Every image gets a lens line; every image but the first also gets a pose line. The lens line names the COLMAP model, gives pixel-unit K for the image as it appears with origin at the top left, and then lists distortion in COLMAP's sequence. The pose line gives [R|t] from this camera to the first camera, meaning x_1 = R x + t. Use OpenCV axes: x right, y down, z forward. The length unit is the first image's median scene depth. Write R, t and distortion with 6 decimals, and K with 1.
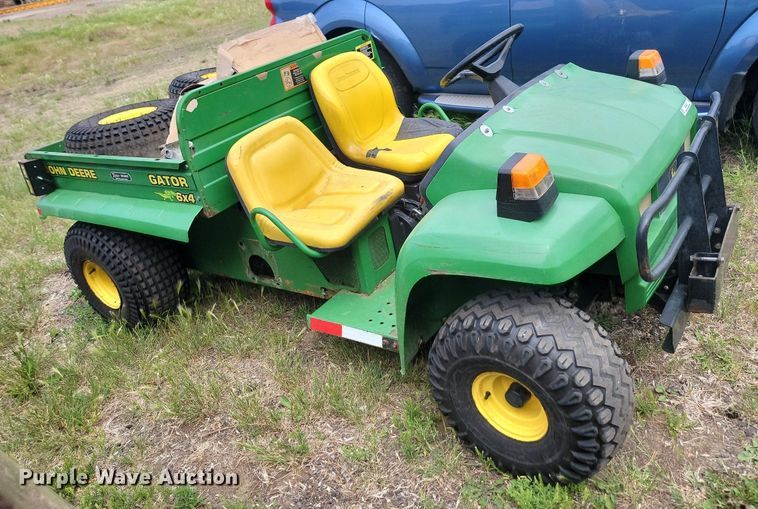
lens RADIAL K [[586.5, 0, 390.5], [0, 586.5, 265.3], [0, 0, 1]] dist [0.055507, -0.017015]
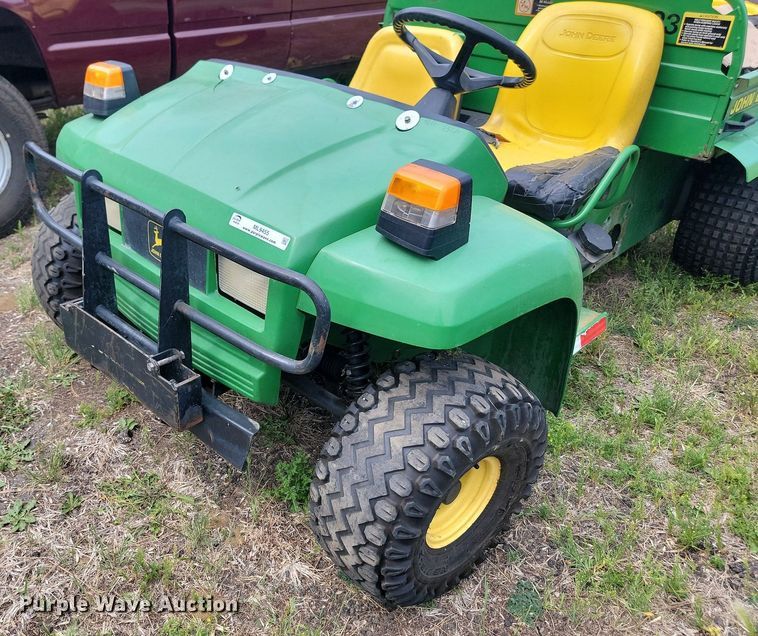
lens RADIAL K [[654.9, 0, 303.6], [0, 654.9, 353.7], [0, 0, 1]] dist [0.053944, -0.045338]
pose [[-0.212466, 0.689766, -0.692157, 1.127954], [-0.445438, 0.562088, 0.696880, -0.738525], [0.869737, 0.456377, 0.187823, 1.096537]]
